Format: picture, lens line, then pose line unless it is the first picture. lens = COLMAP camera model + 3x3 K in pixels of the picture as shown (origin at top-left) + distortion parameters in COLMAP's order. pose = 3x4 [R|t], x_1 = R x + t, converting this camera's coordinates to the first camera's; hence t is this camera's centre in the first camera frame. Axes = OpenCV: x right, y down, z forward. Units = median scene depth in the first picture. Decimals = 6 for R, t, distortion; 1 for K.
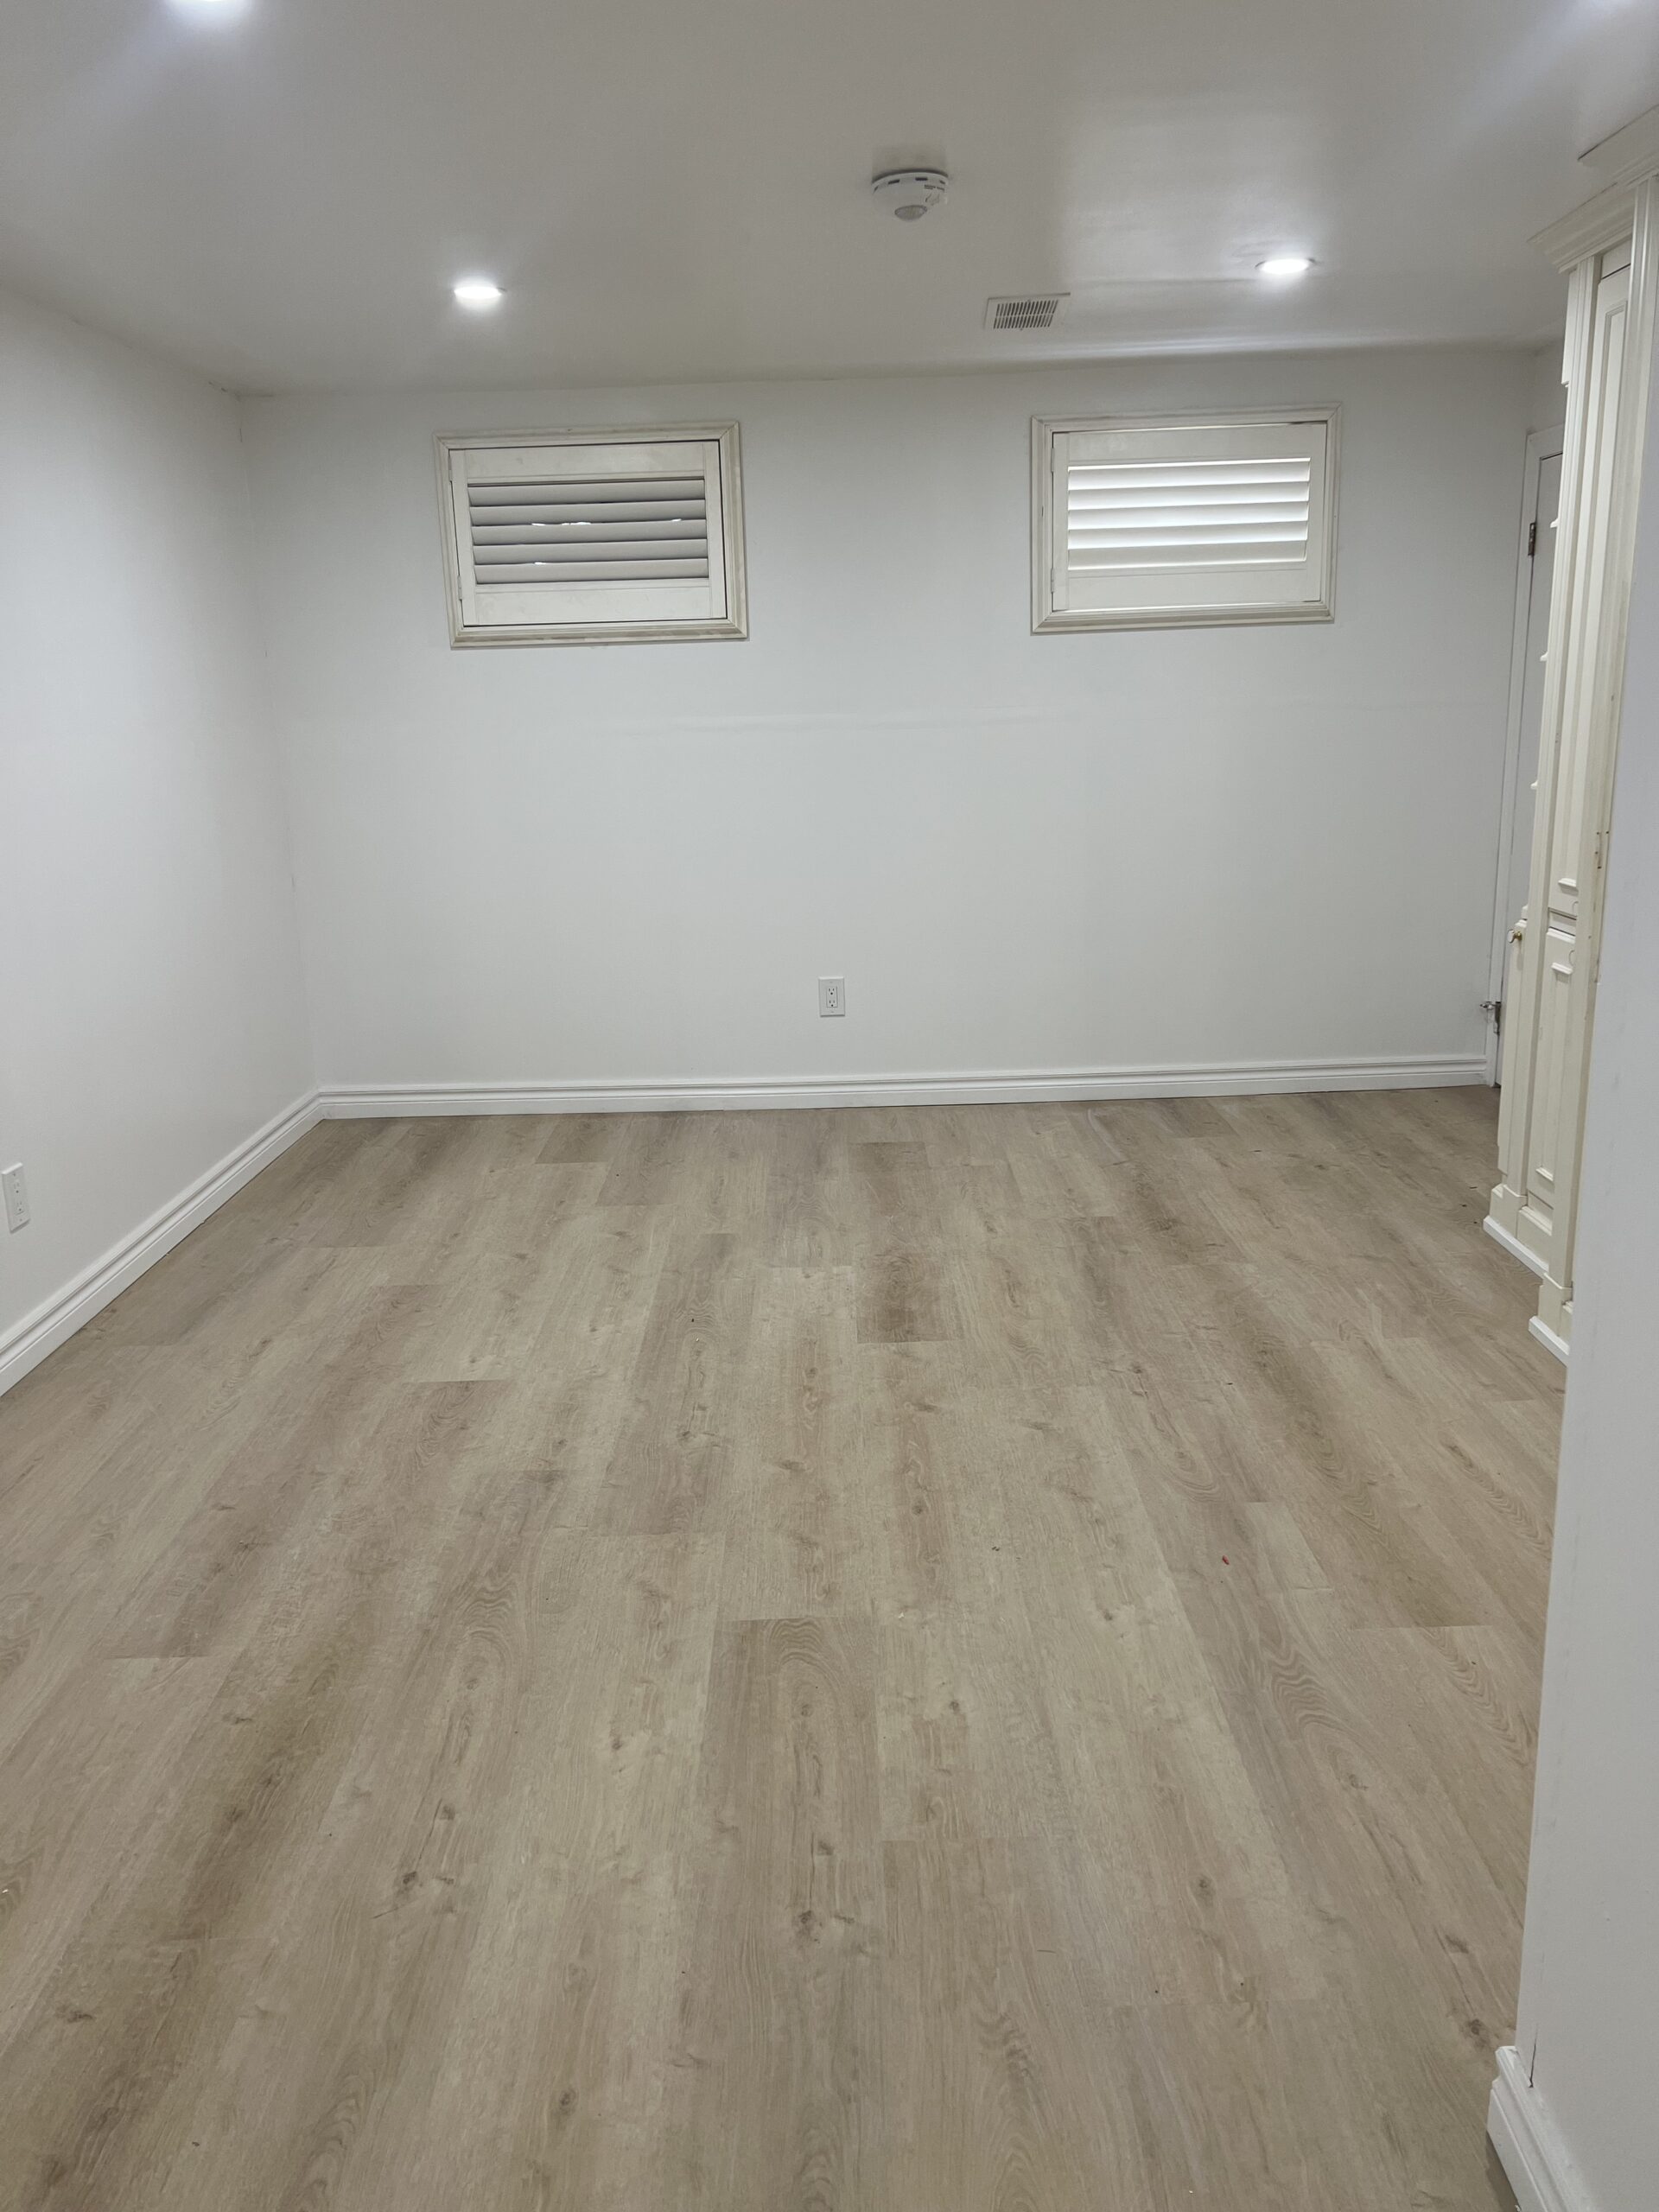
lens RADIAL K [[1634.4, 0, 829.5], [0, 1634.4, 1106.0], [0, 0, 1]] dist [0.031027, -0.034659]
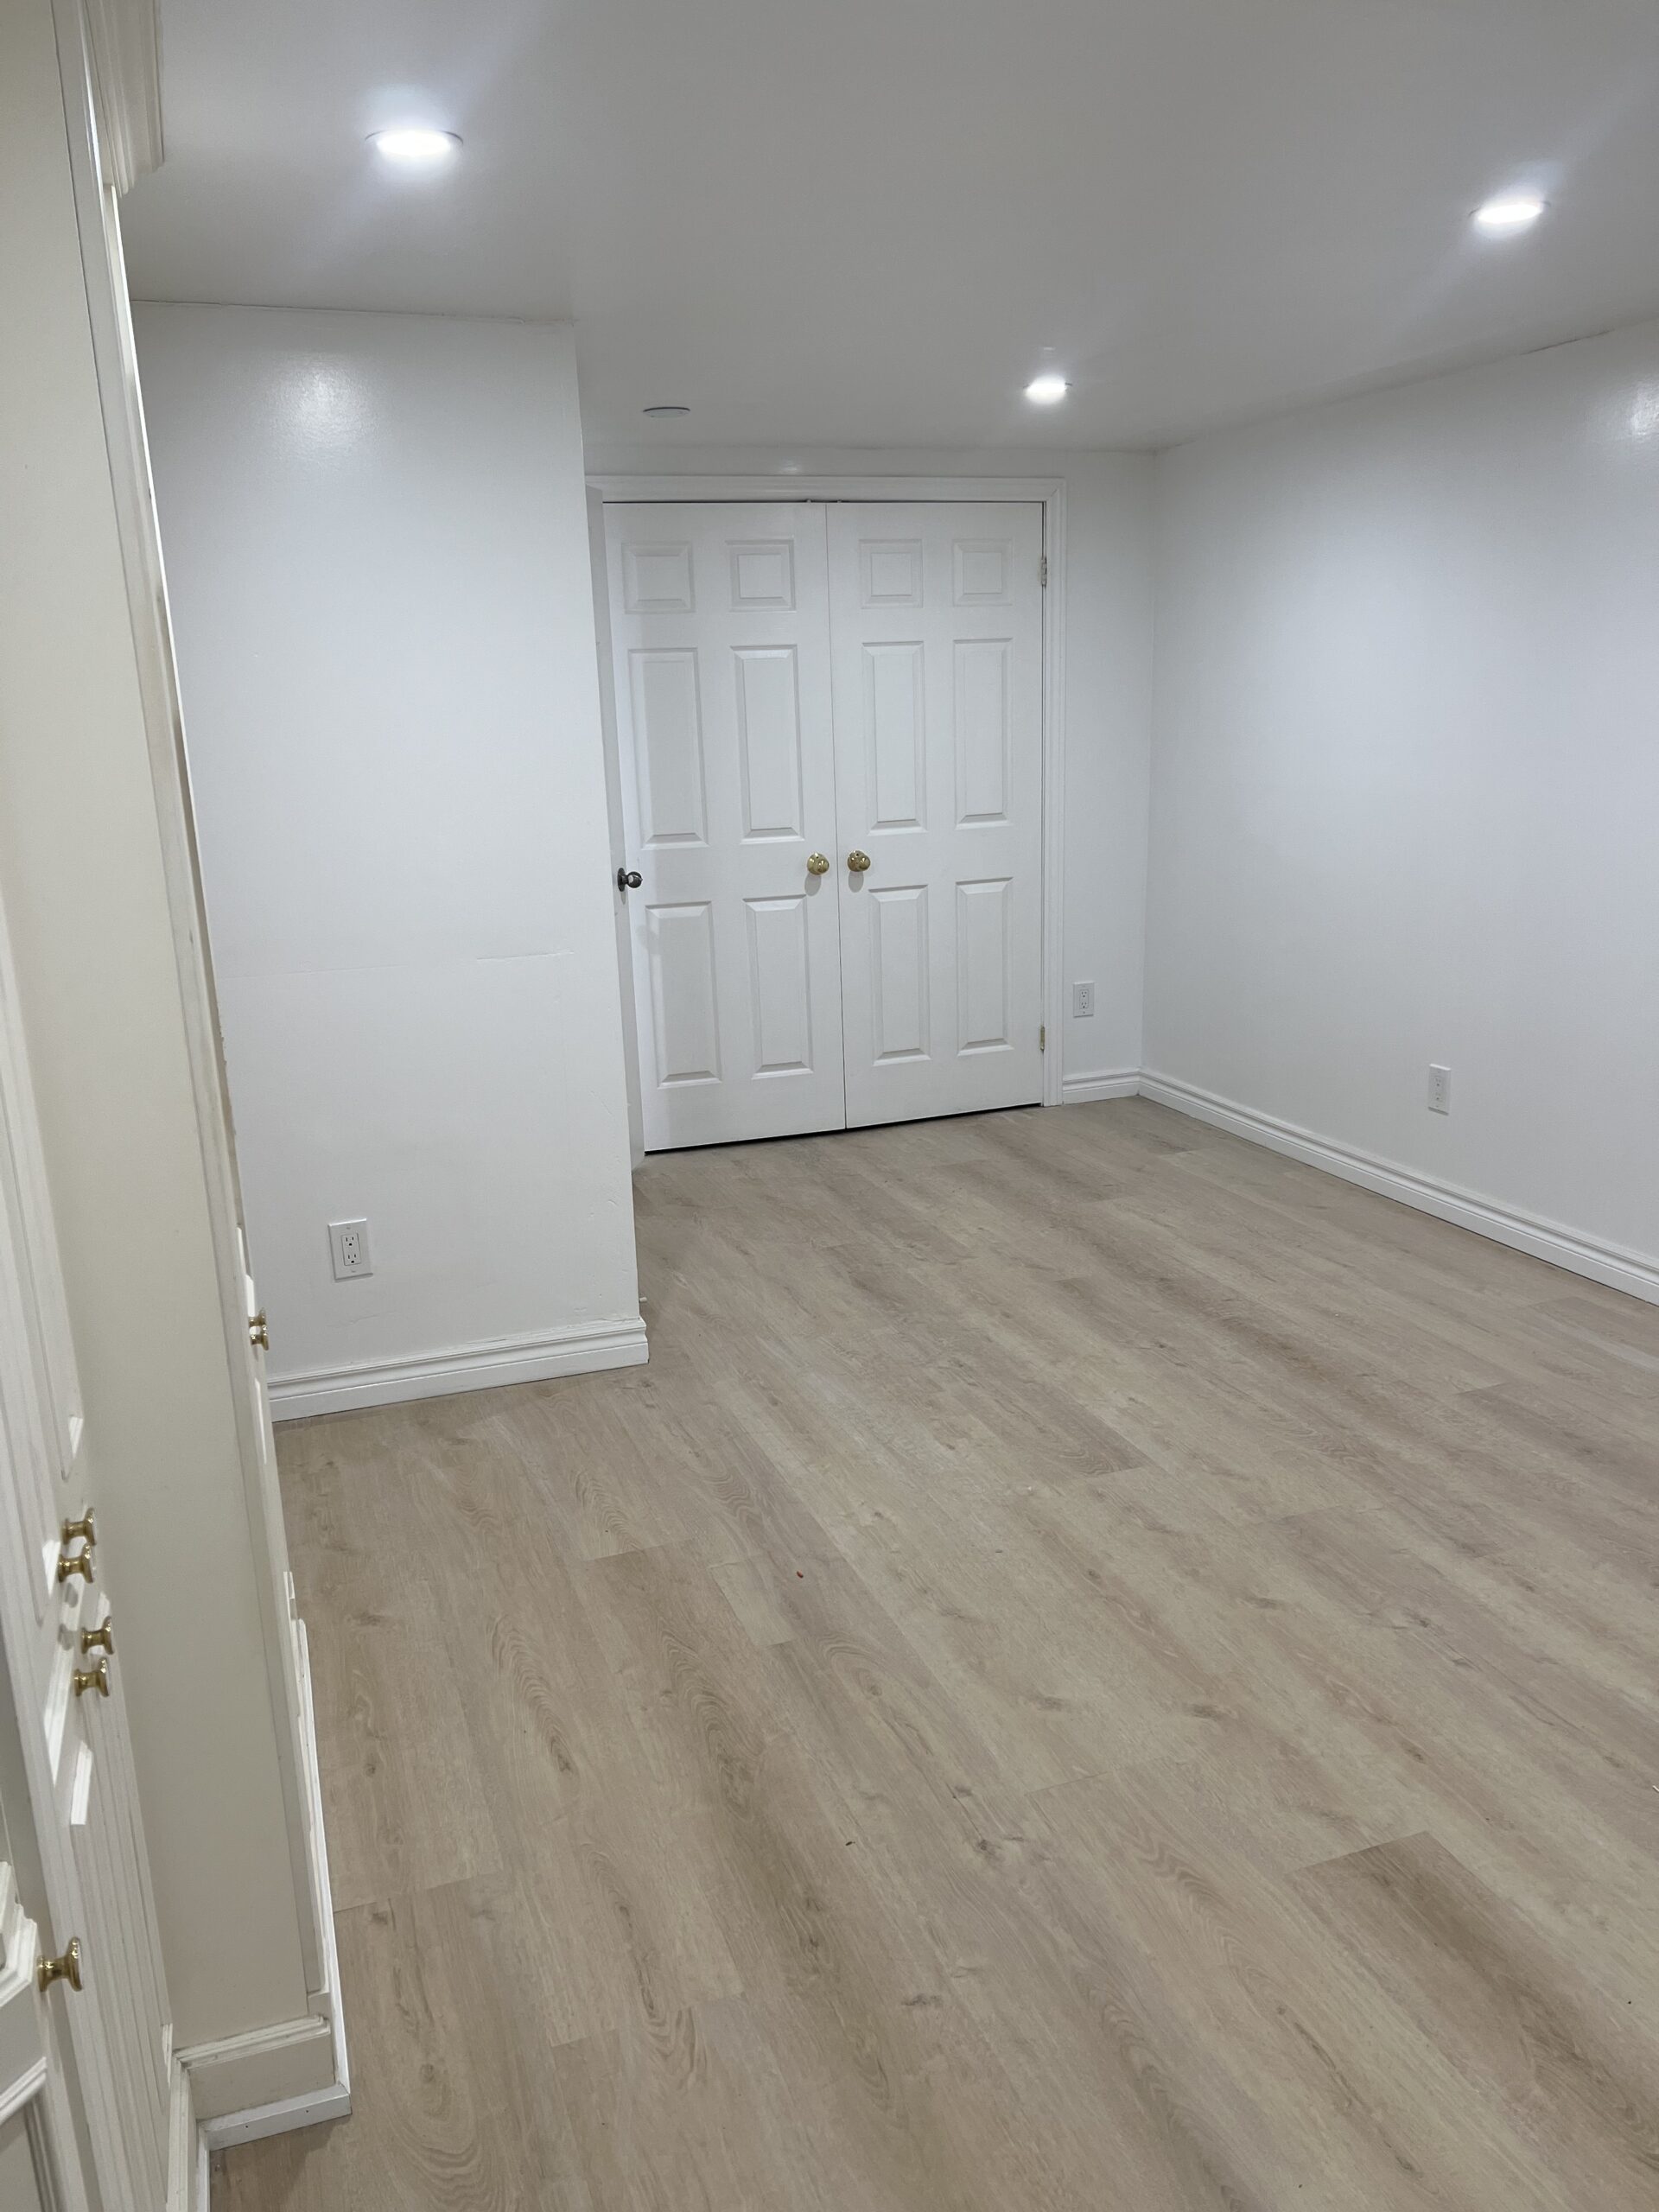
lens RADIAL K [[1634.4, 0, 829.5], [0, 1634.4, 1106.0], [0, 0, 1]] dist [0.031027, -0.034659]
pose [[-0.934476, 0.148863, -0.323411, 0.522883], [-0.026823, 0.876371, 0.480889, -0.526389], [0.355015, 0.458054, -0.814954, 1.727380]]
